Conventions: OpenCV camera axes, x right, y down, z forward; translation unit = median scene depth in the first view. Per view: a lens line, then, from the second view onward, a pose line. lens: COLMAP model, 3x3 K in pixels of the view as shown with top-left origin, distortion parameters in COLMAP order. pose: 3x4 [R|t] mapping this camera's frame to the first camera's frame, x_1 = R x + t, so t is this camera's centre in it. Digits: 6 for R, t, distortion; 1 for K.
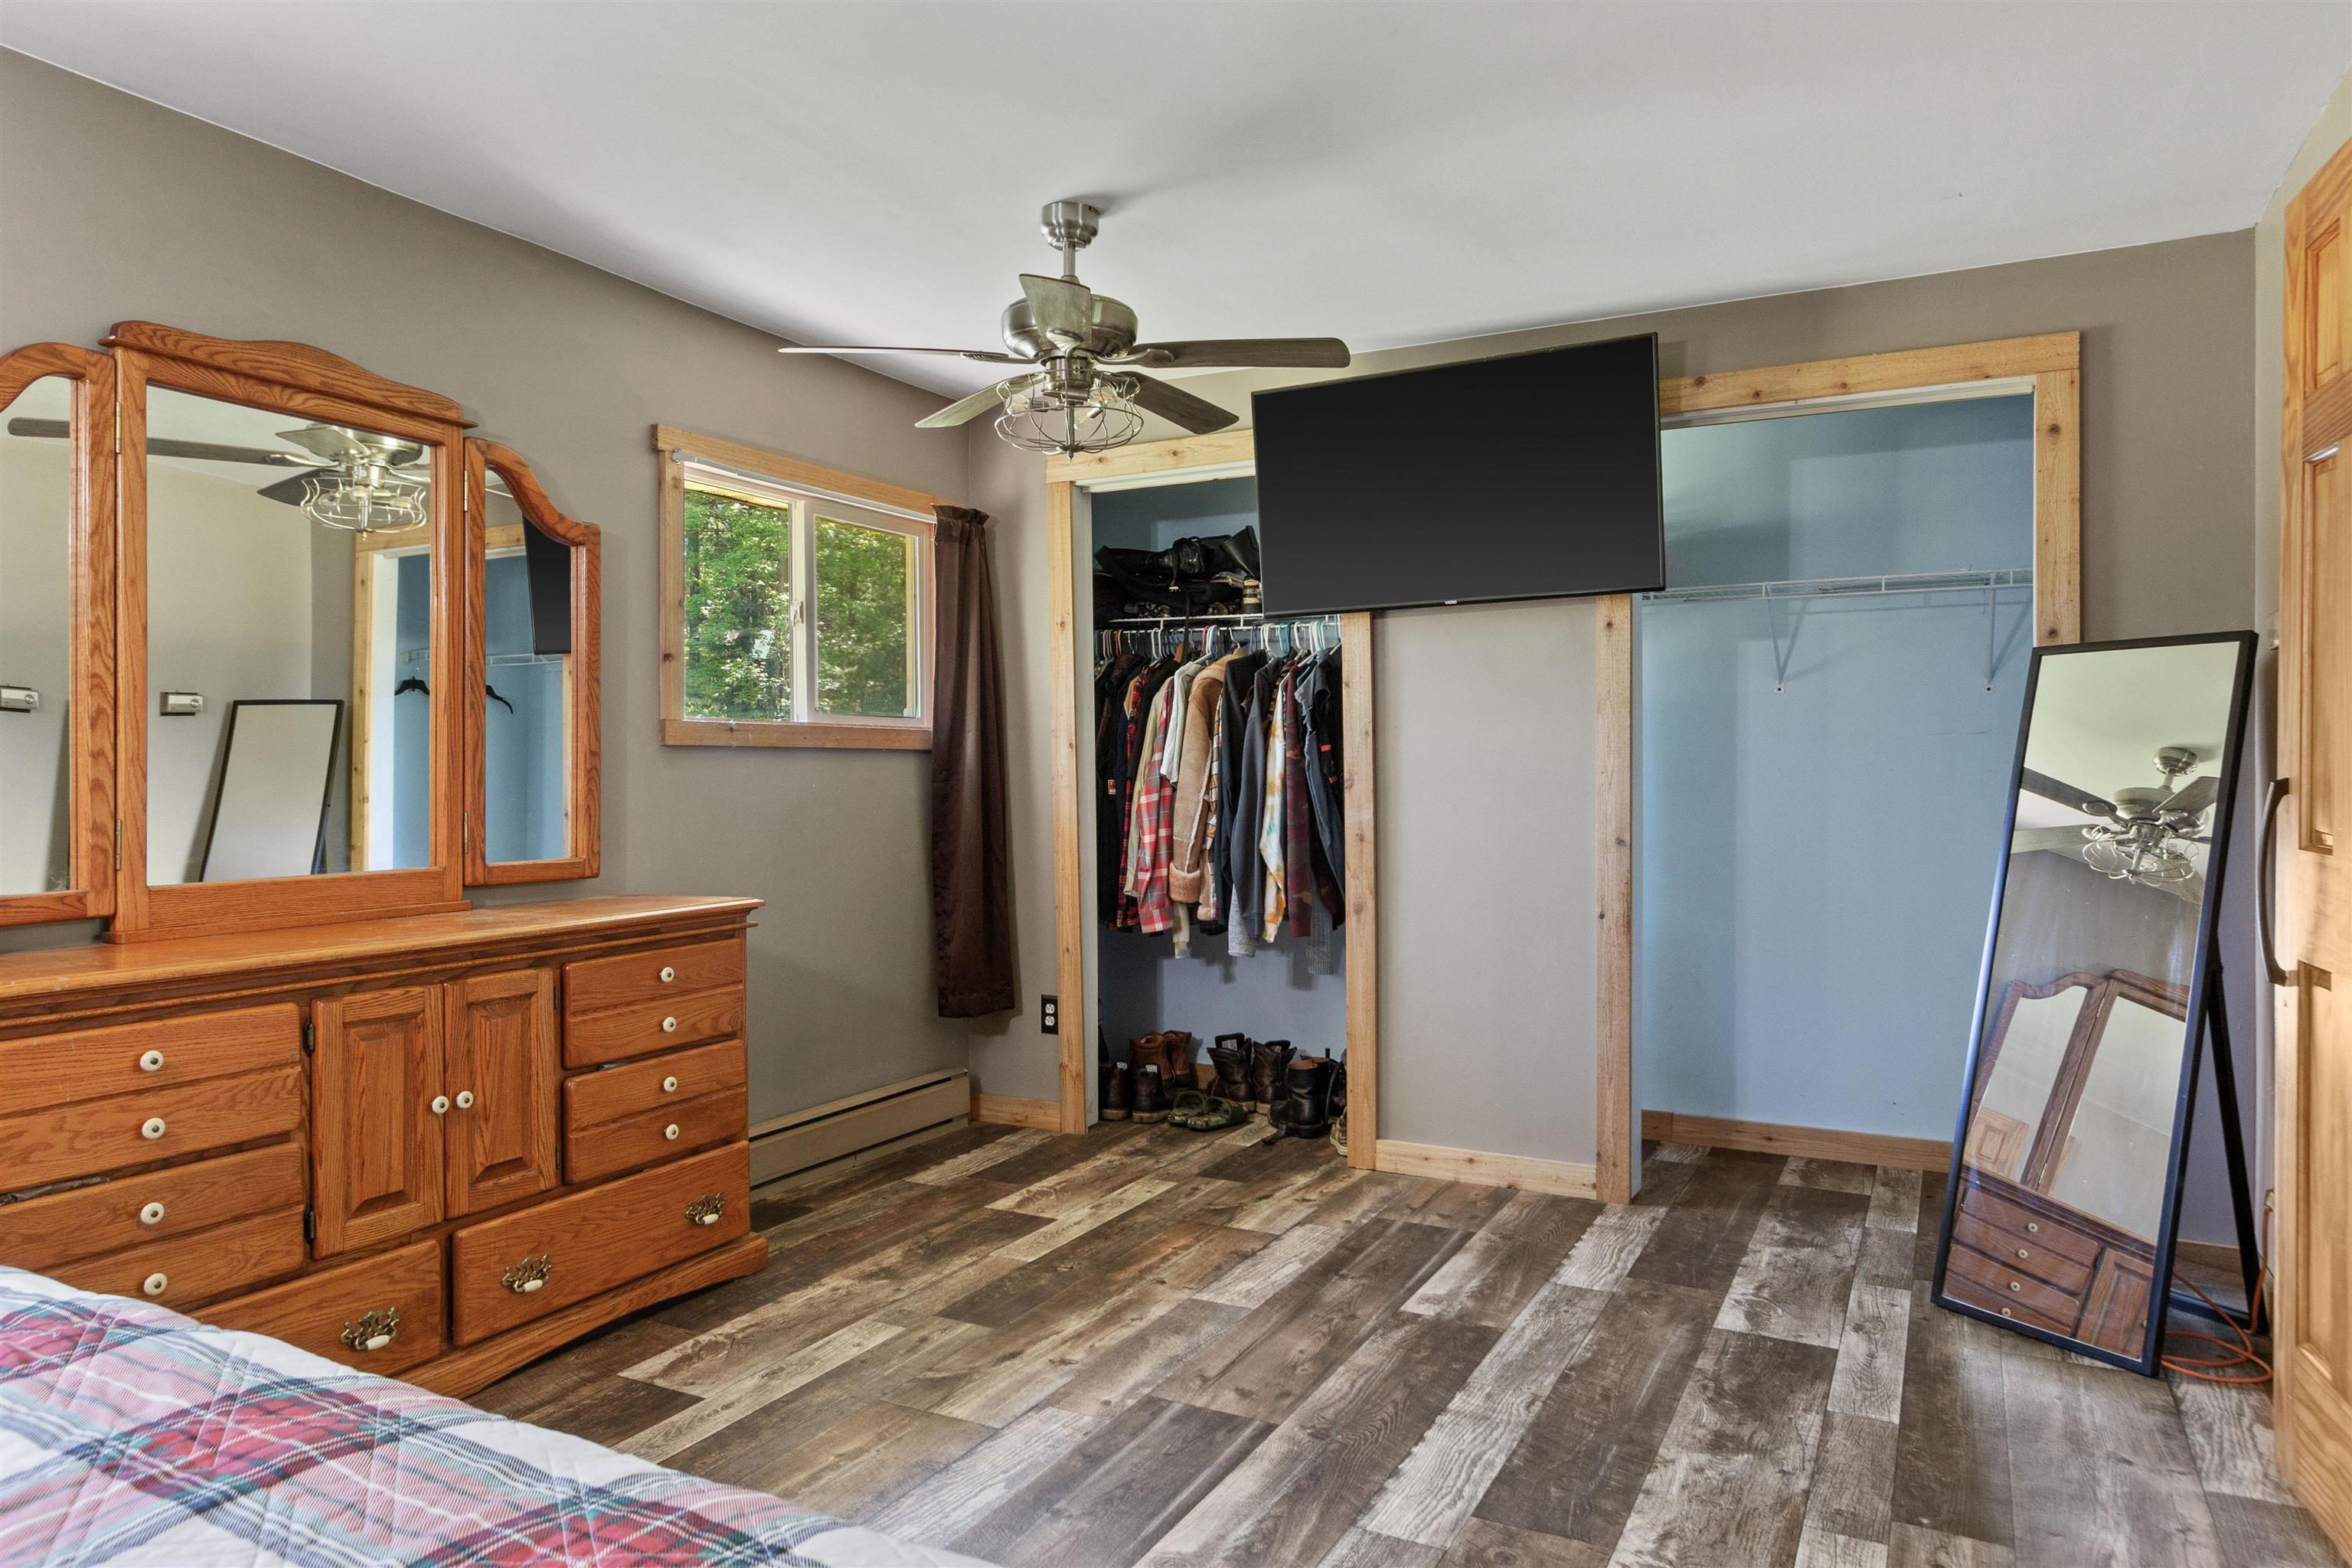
lens RADIAL K [[1413.6, 0, 1170.7], [0, 1413.6, 769.2], [0, 0, 1]] dist [-0.002964, -0.001778]
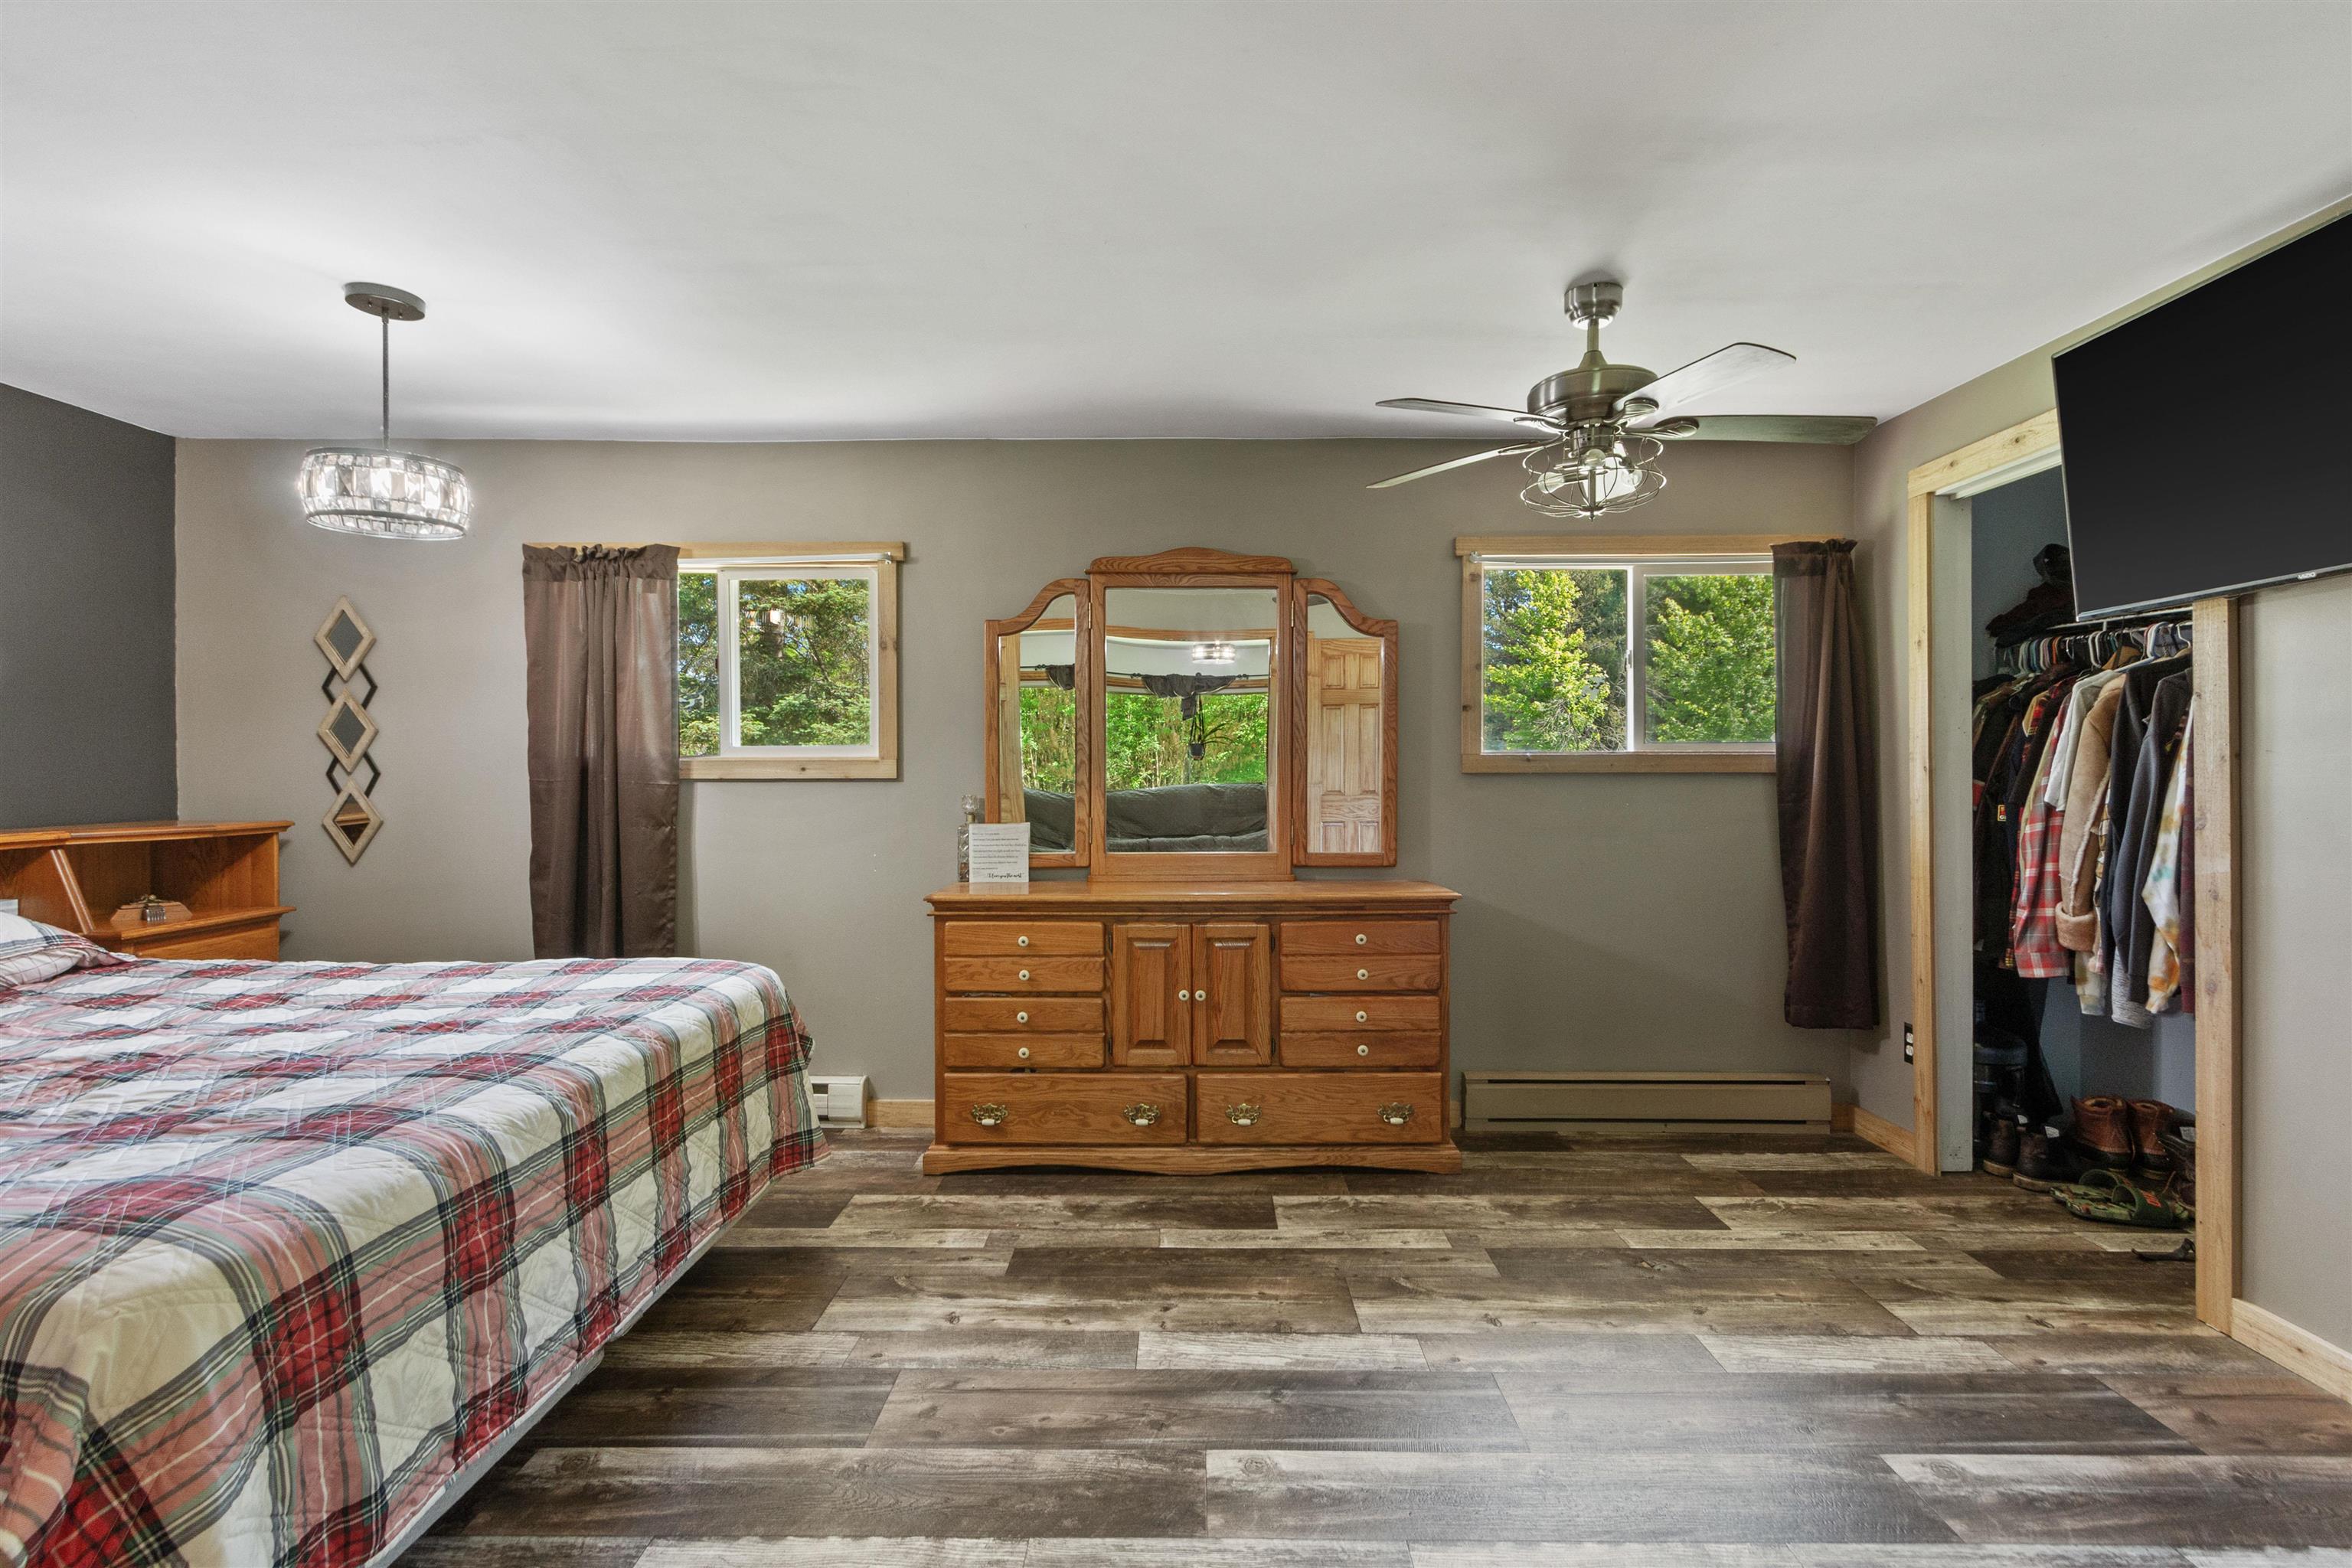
lens RADIAL K [[1073.3, 0, 1167.5], [0, 1073.3, 780.1], [0, 0, 1]] dist [0.002527, -0.001880]
pose [[0.488391, 0.010997, -0.872556, 0.405733], [0.000056, 0.999920, 0.012633, -0.023765], [0.872625, -0.006218, 0.488351, 0.250648]]
